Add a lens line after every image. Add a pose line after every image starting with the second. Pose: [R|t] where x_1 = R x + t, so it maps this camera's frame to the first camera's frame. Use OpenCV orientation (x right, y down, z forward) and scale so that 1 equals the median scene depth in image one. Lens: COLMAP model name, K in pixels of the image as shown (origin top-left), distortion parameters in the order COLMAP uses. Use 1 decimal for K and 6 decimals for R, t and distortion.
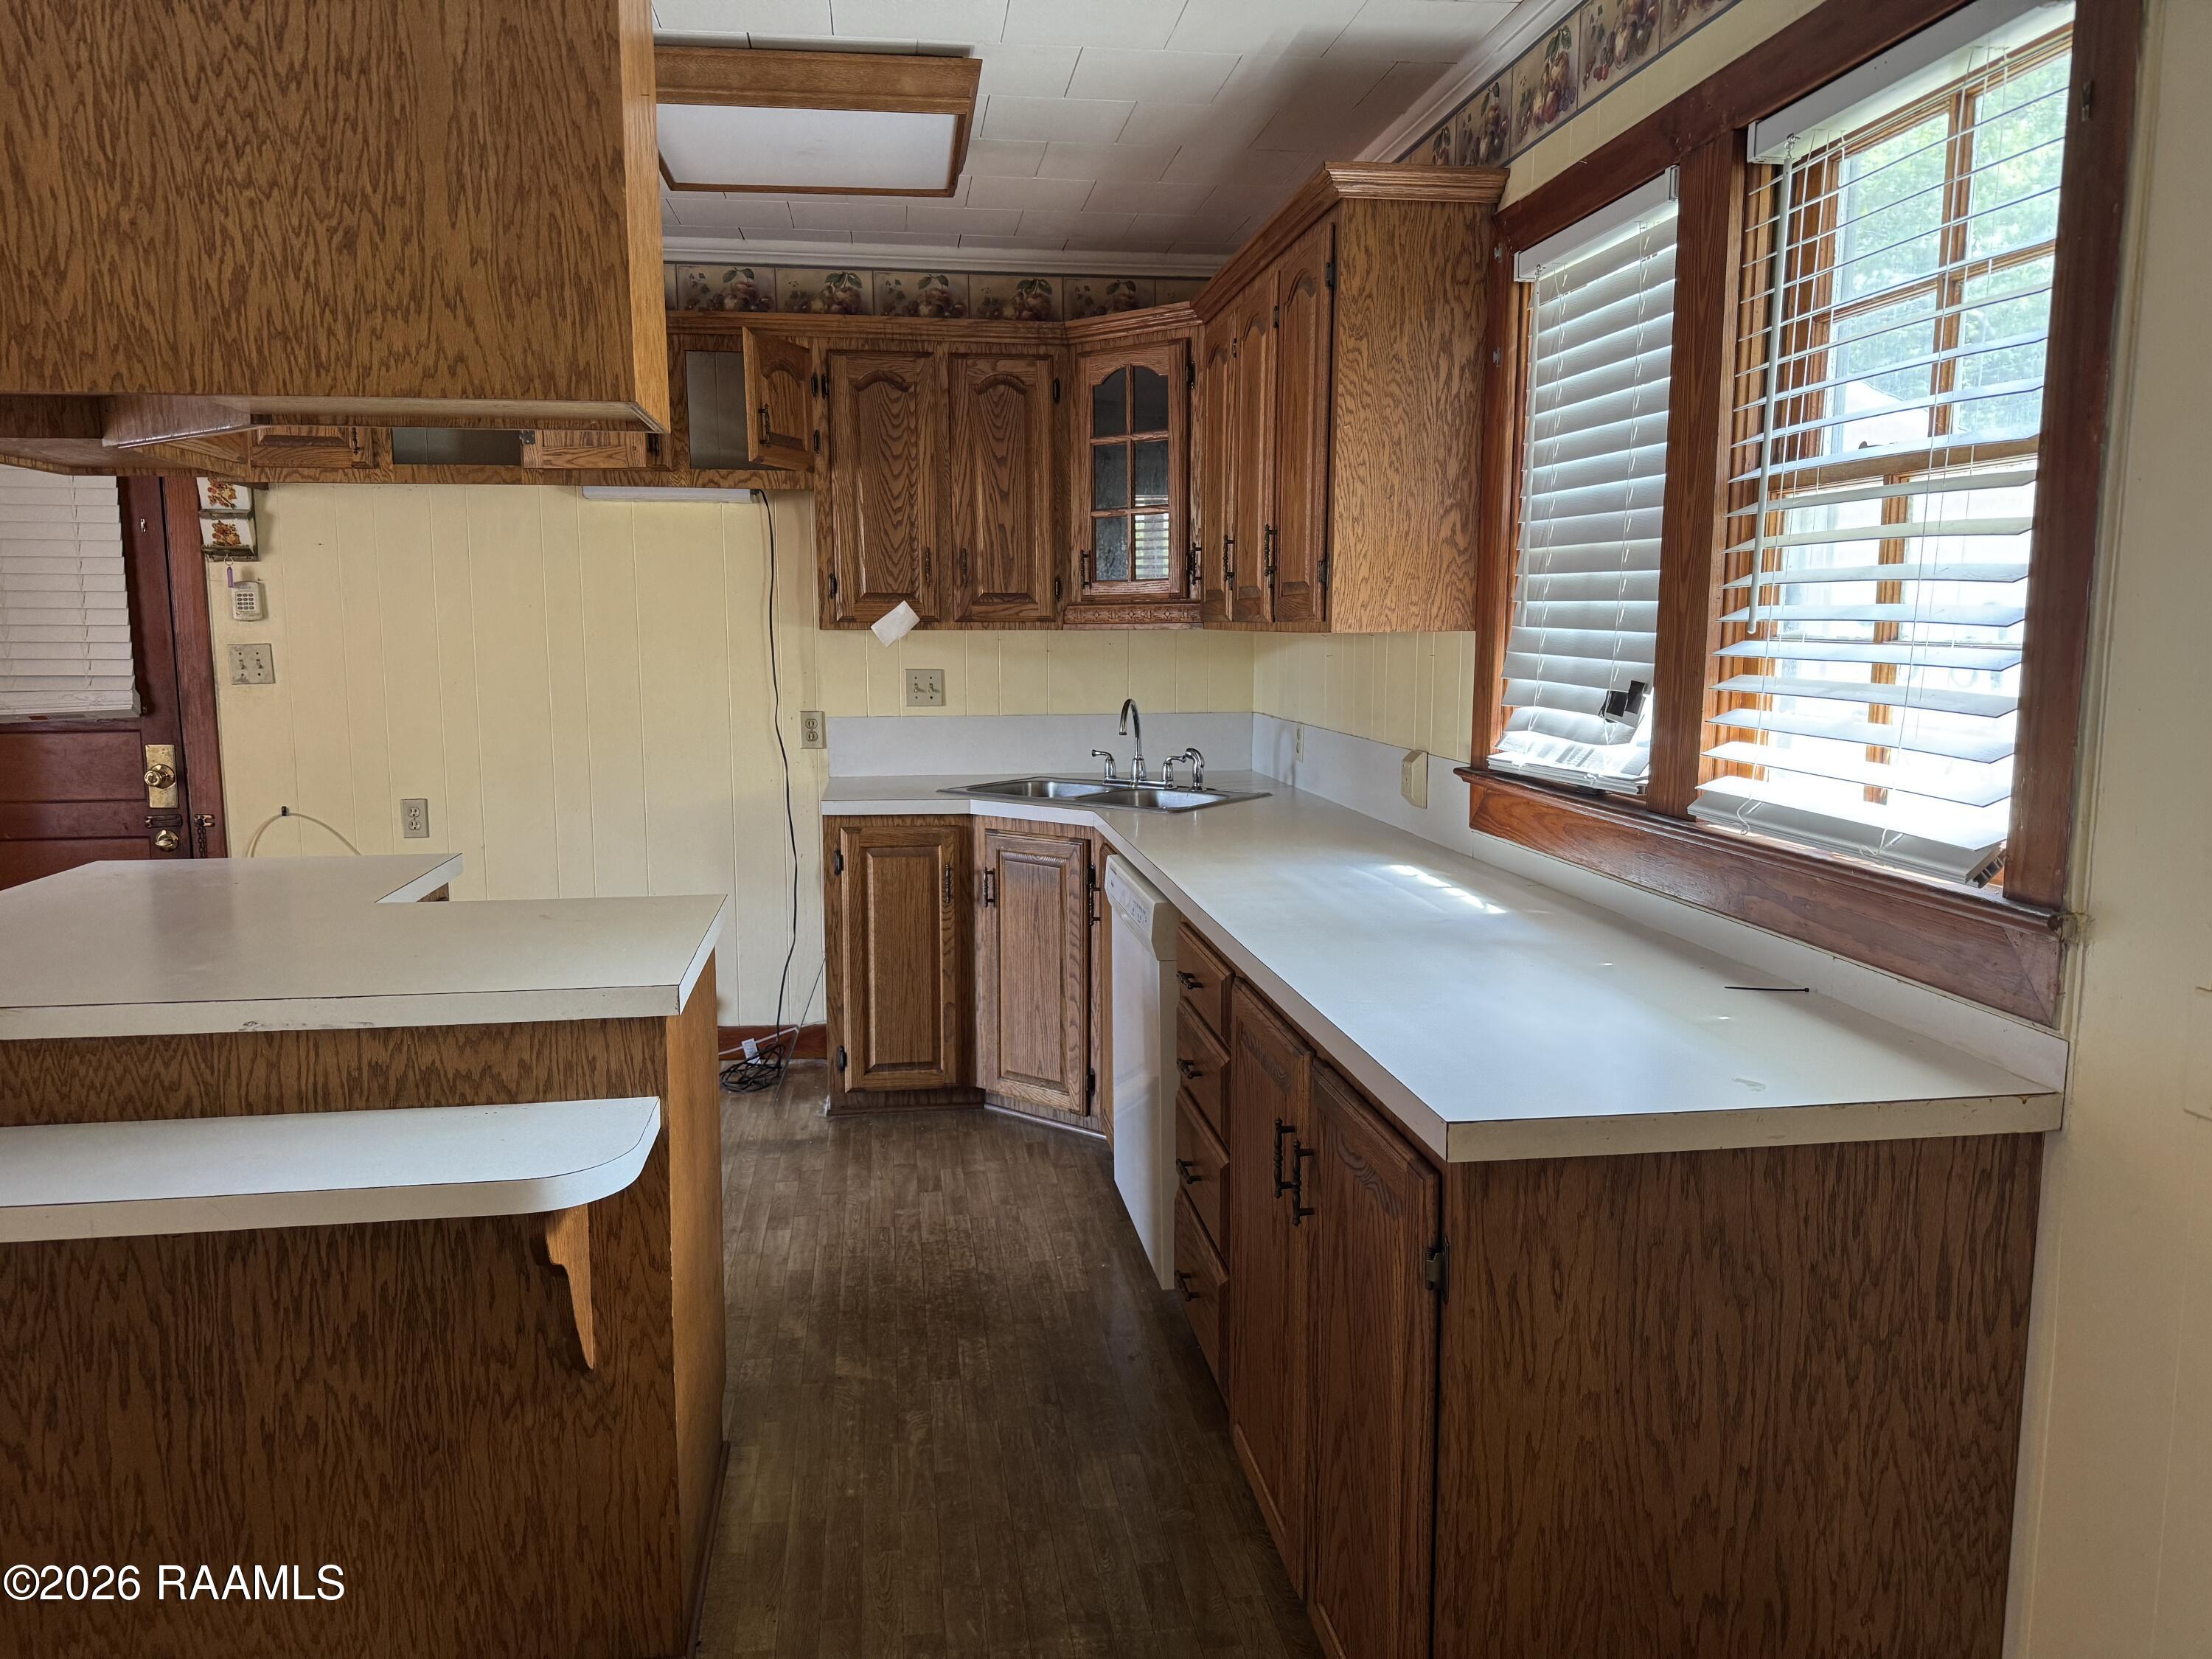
lens RADIAL K [[1532.0, 0, 1121.6], [0, 1532.0, 837.3], [0, 0, 1]] dist [0.006287, -0.025694]
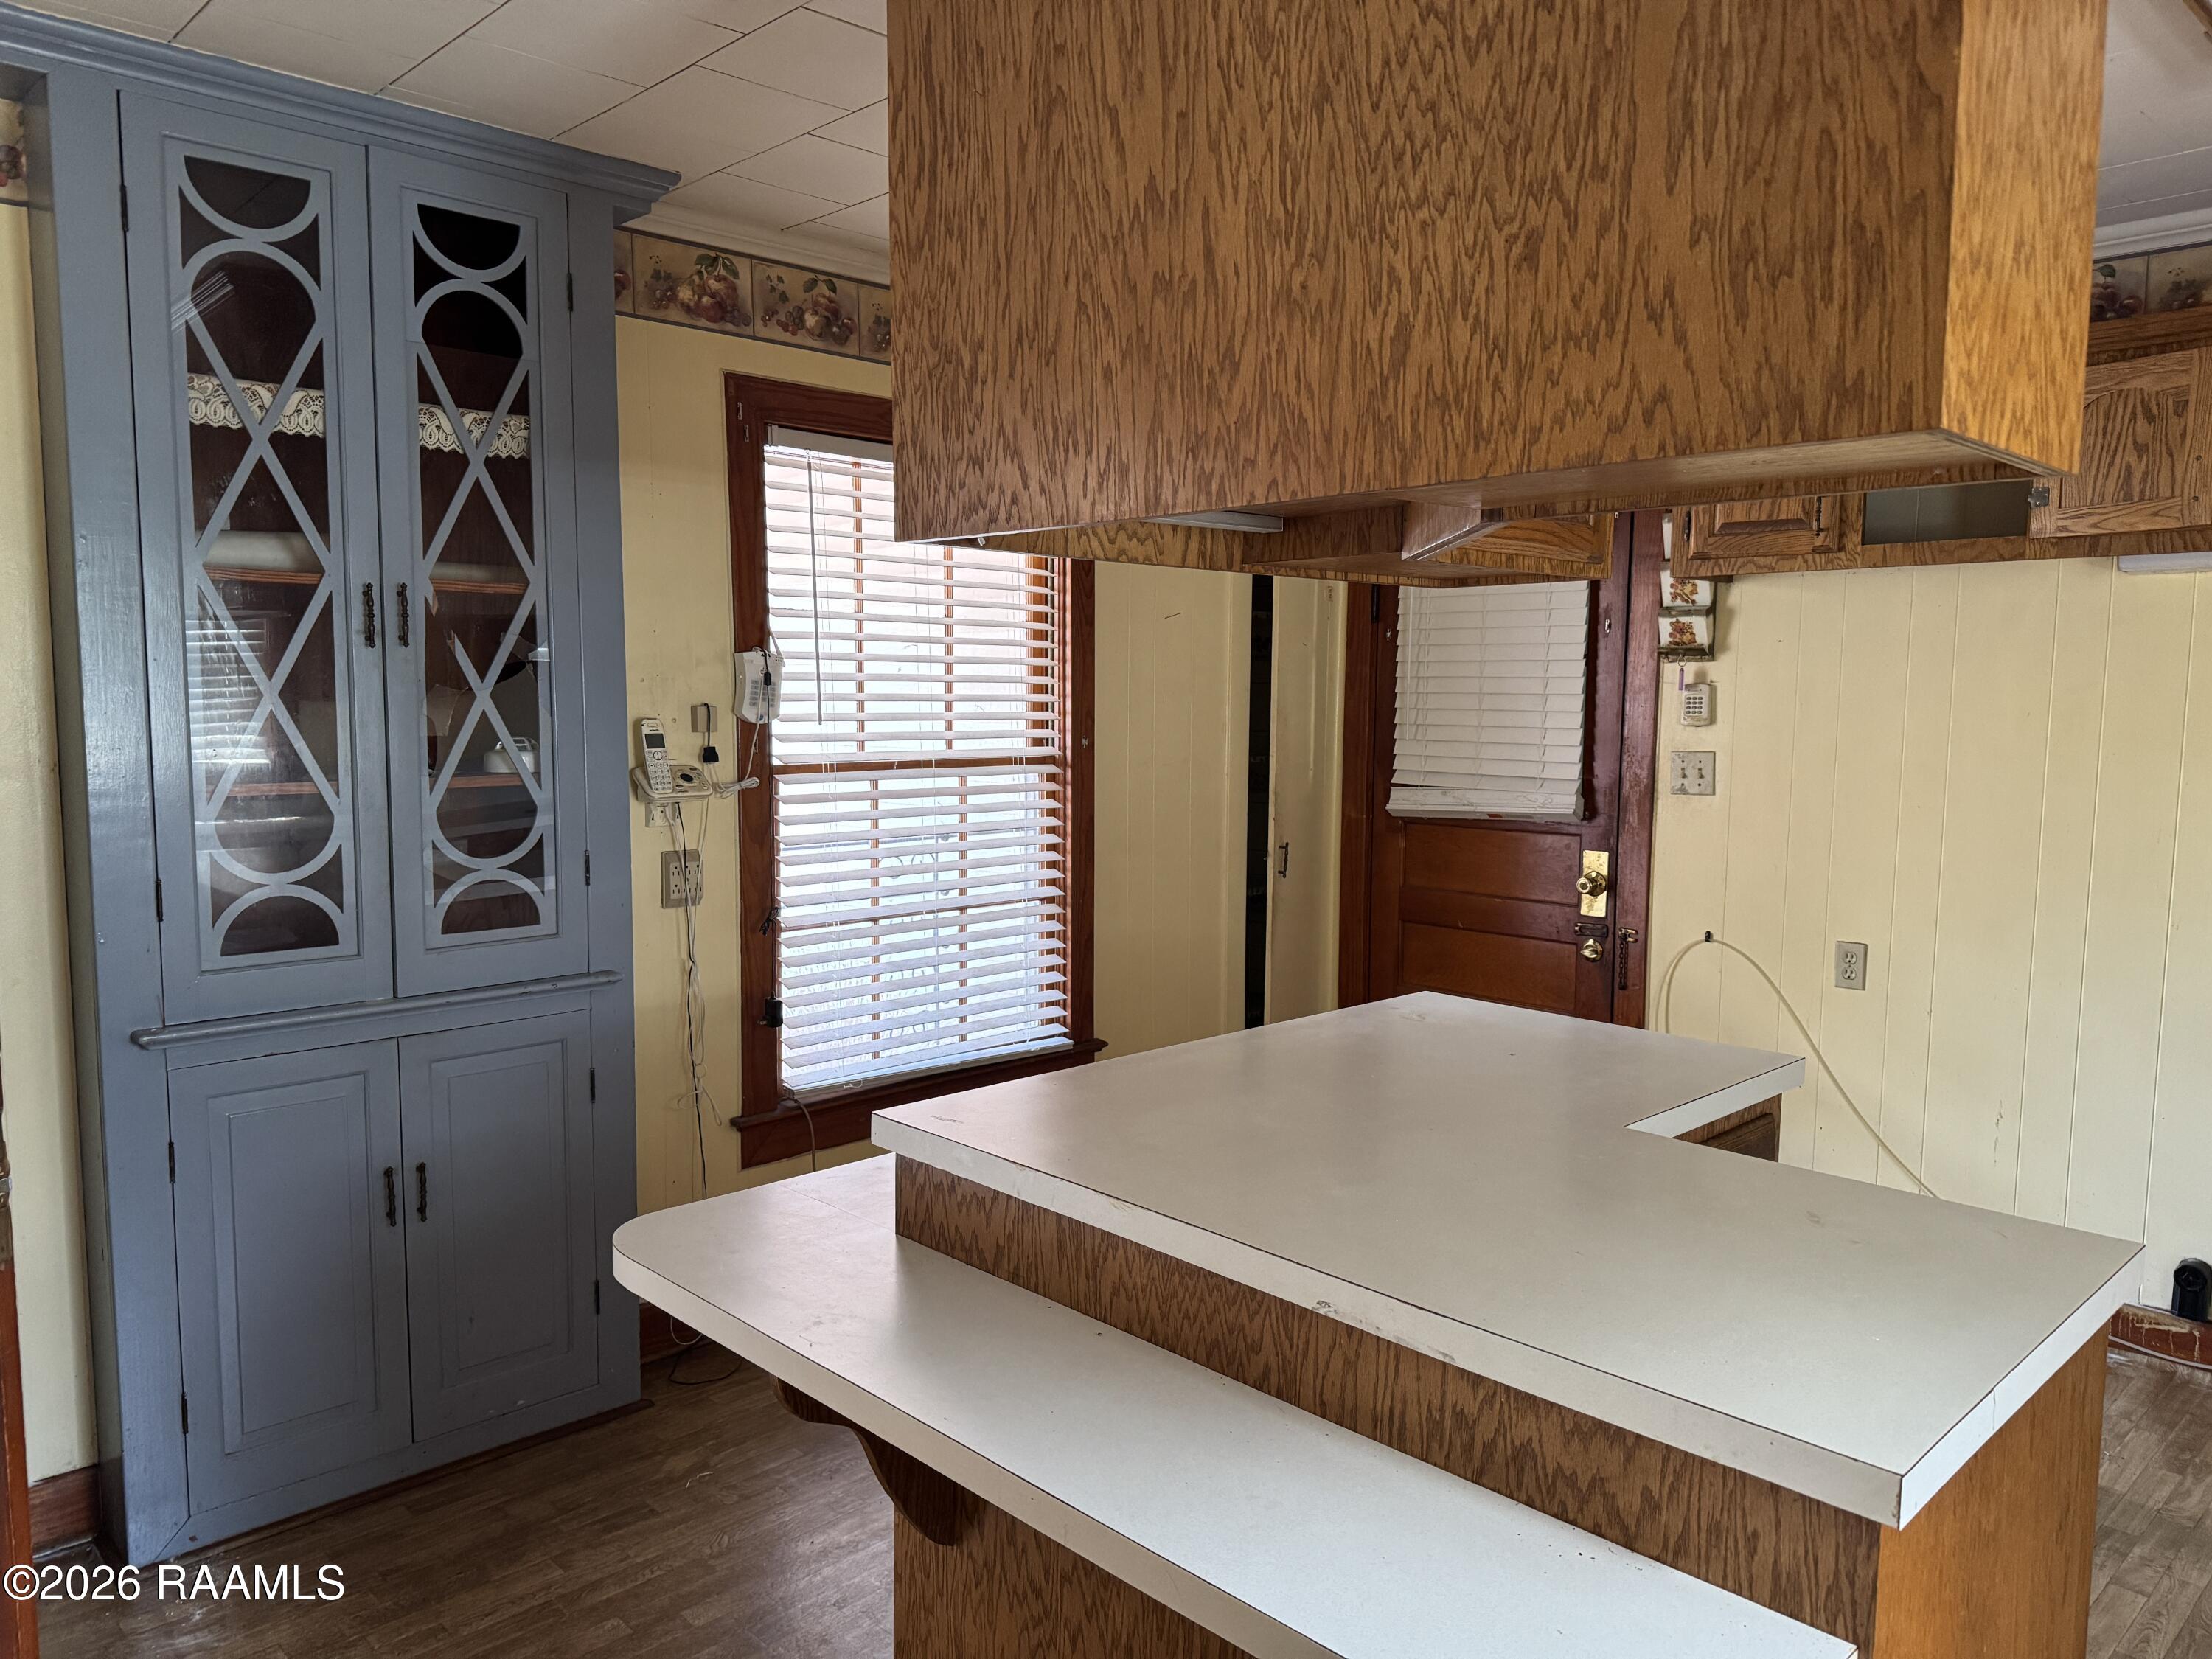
lens RADIAL K [[1532.0, 0, 1121.6], [0, 1532.0, 837.3], [0, 0, 1]] dist [0.006287, -0.025694]
pose [[0.566937, 0.084761, -0.819389, -0.020604], [-0.123284, 0.992220, 0.017338, -0.114969], [0.814484, 0.091188, 0.572976, 0.473062]]
